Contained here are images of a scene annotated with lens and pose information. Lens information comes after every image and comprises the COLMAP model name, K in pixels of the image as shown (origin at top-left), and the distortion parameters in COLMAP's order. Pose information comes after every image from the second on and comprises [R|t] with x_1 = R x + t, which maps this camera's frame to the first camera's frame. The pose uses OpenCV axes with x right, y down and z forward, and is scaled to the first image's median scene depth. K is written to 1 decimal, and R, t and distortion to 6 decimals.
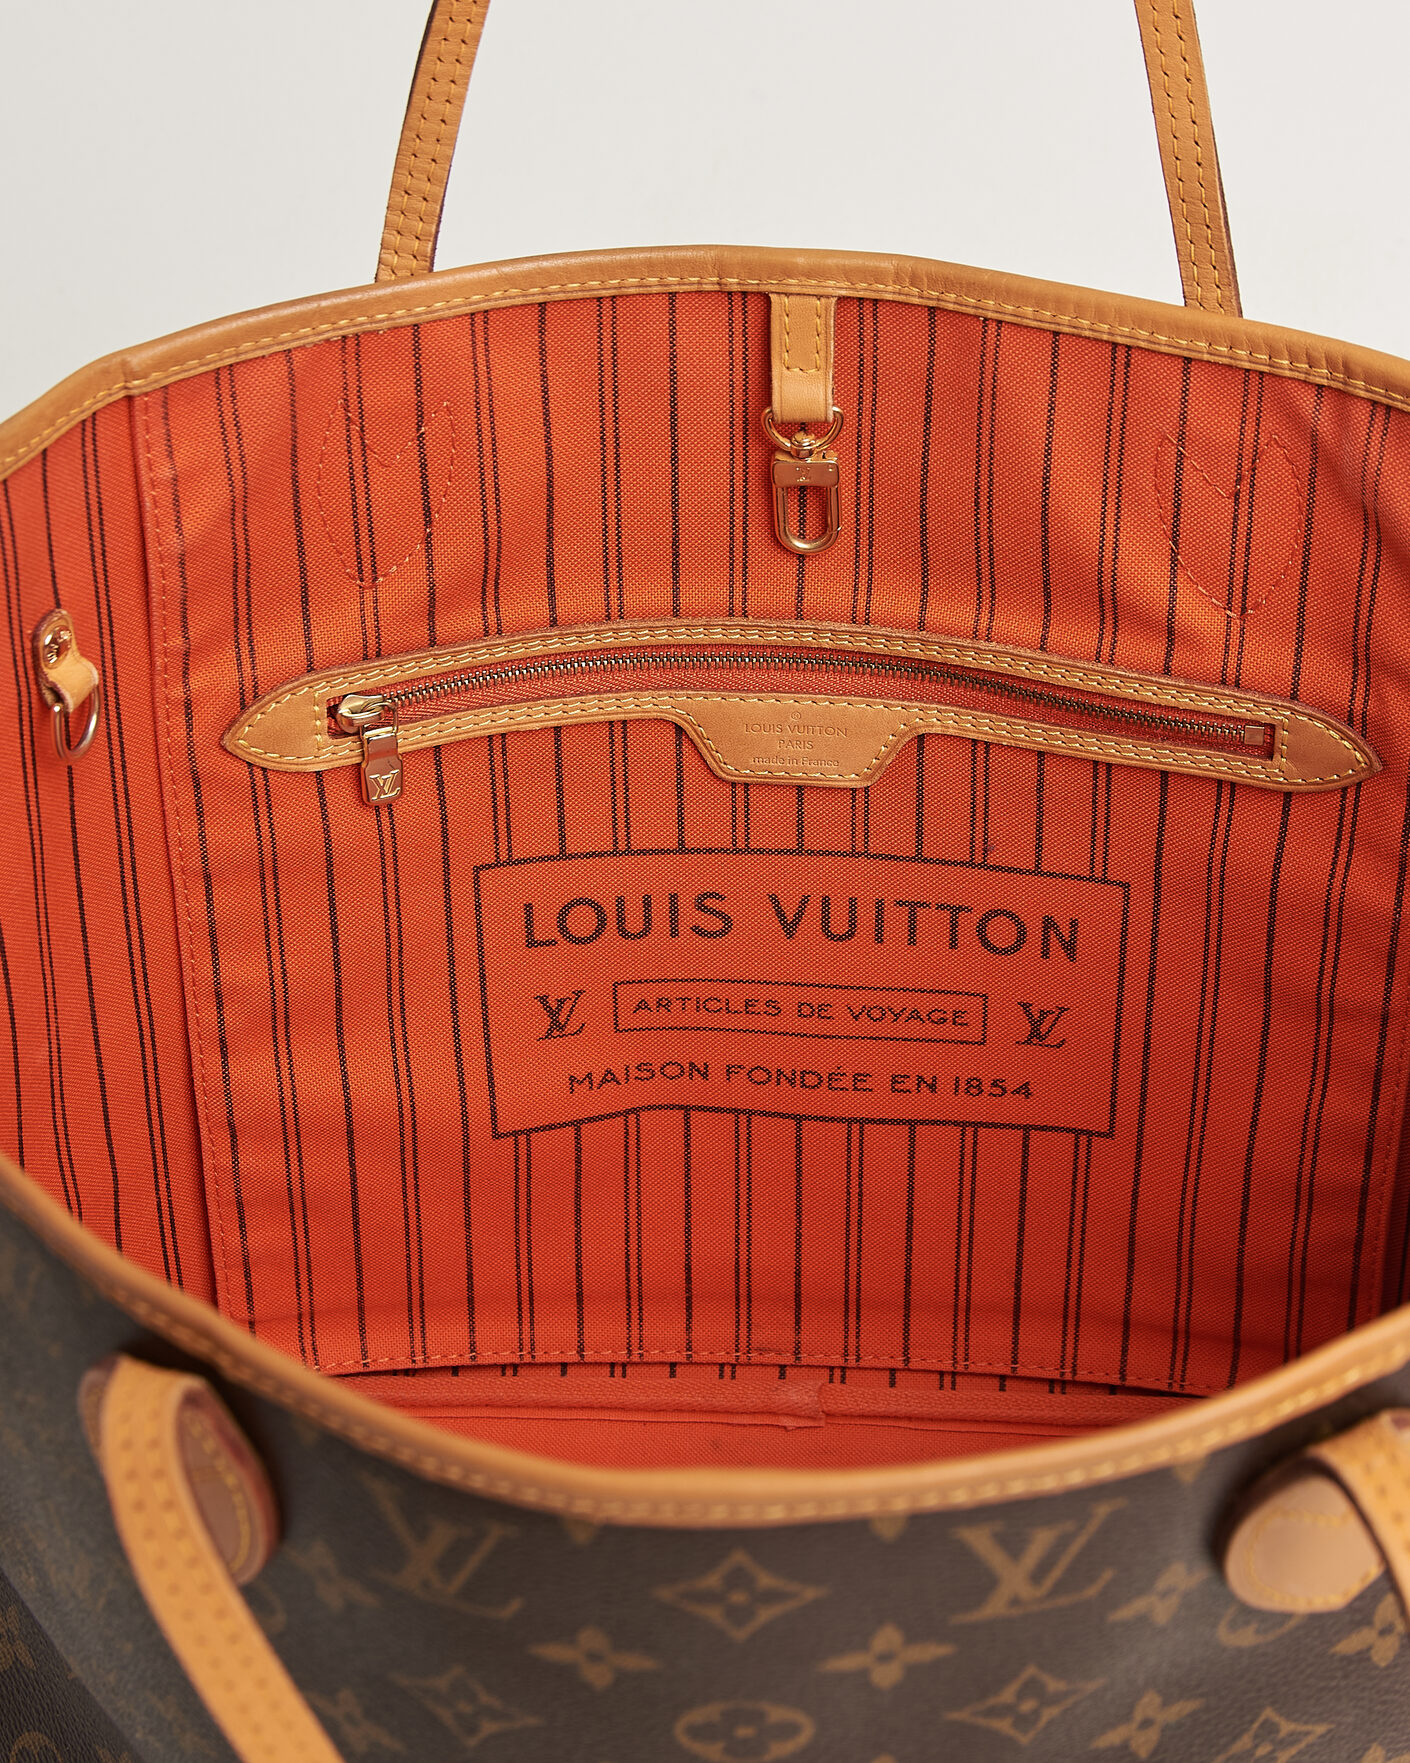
lens RADIAL K [[4274.9, 0, 705.5], [0, 4274.9, 825.4], [0, 0, 1]] dist [0.053630, 0.500065]
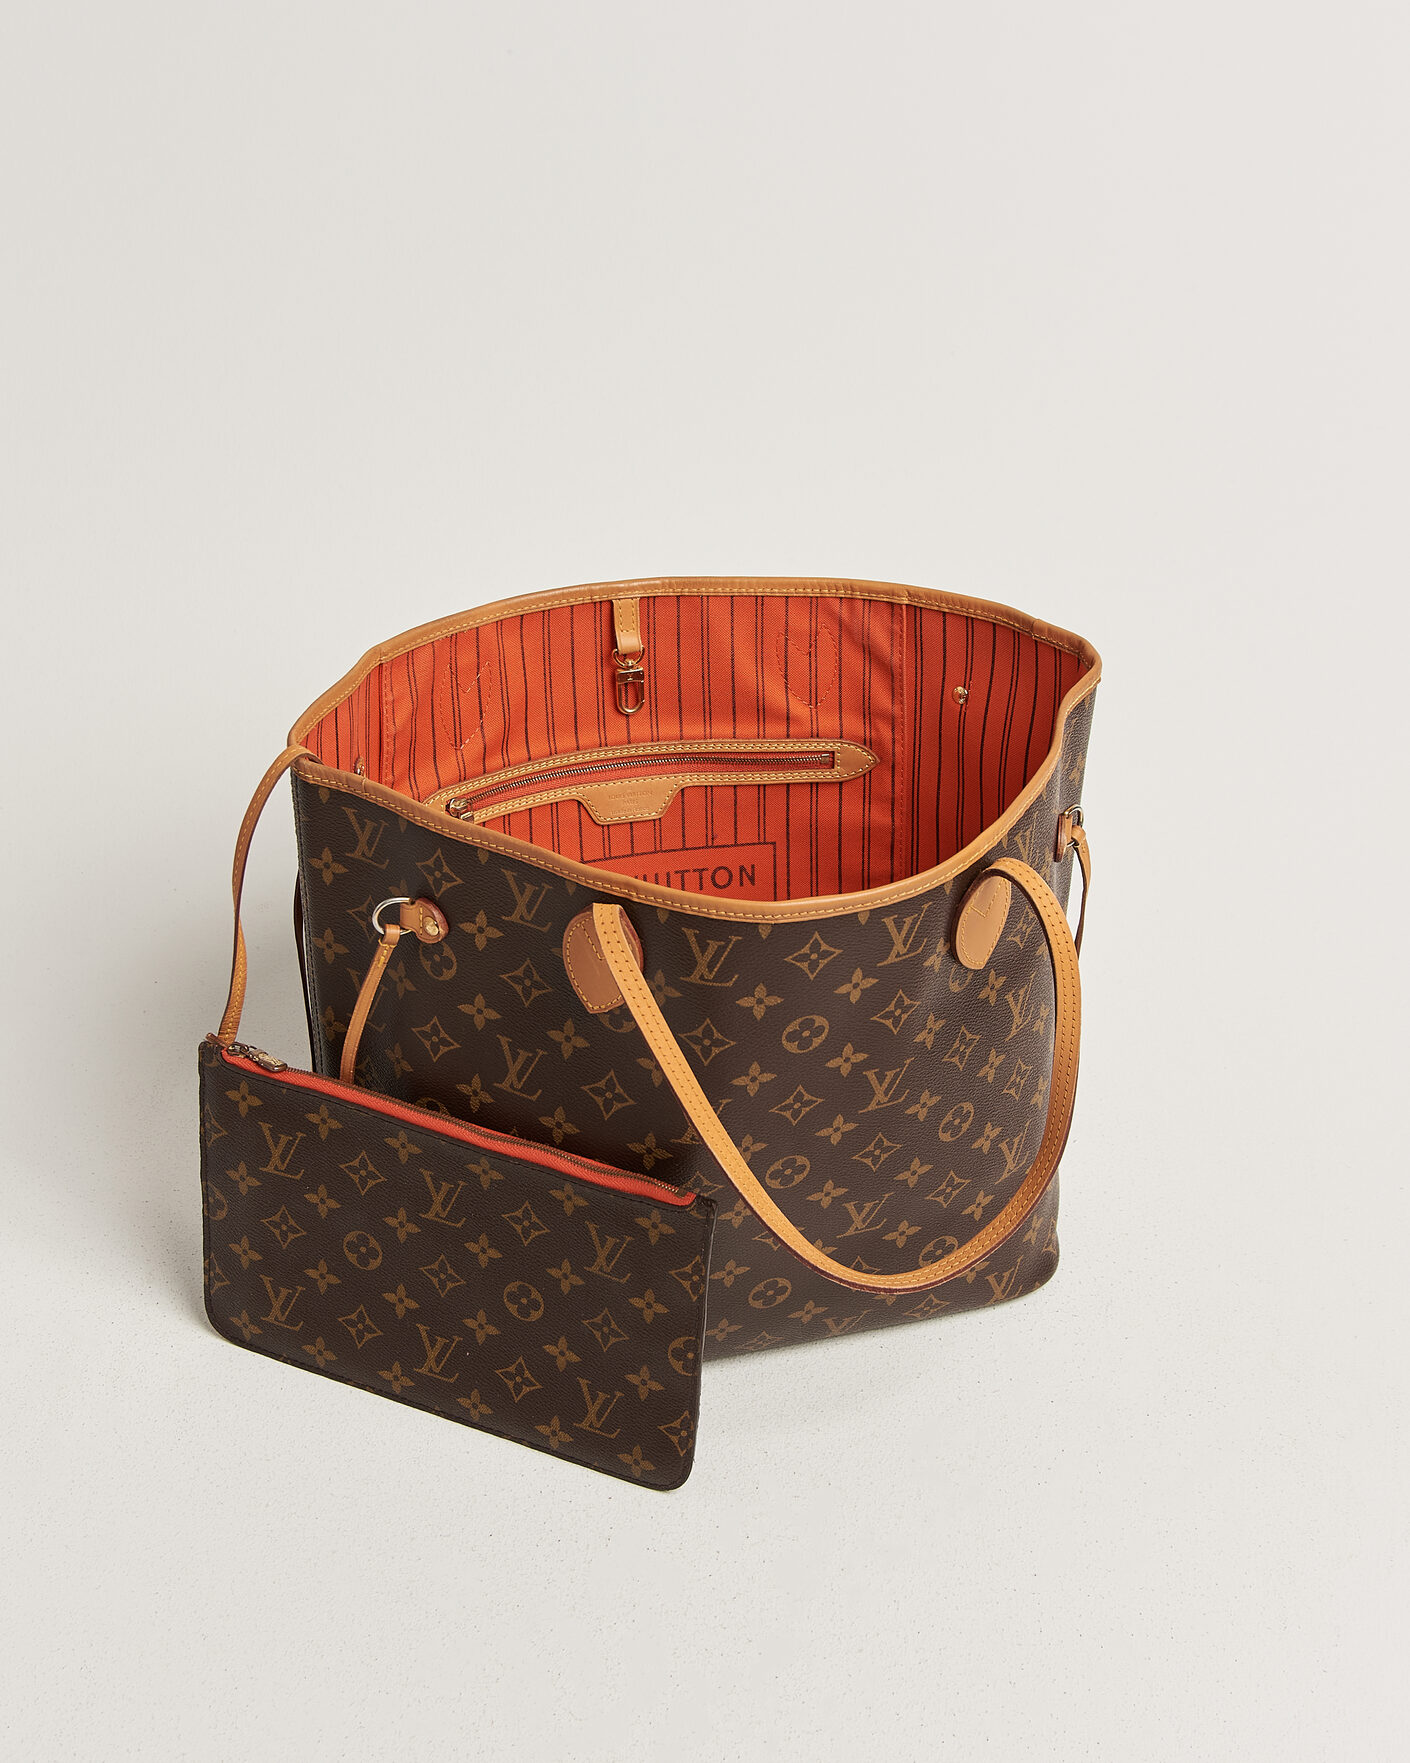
lens RADIAL K [[4274.9, 0, 705.5], [0, 4274.9, 825.4], [0, 0, 1]] dist [0.053630, 0.500065]
pose [[0.941556, -0.132593, 0.309662, -0.691926], [0.198986, 0.960671, -0.193689, 0.471925], [-0.271802, 0.243988, 0.930910, -1.226864]]
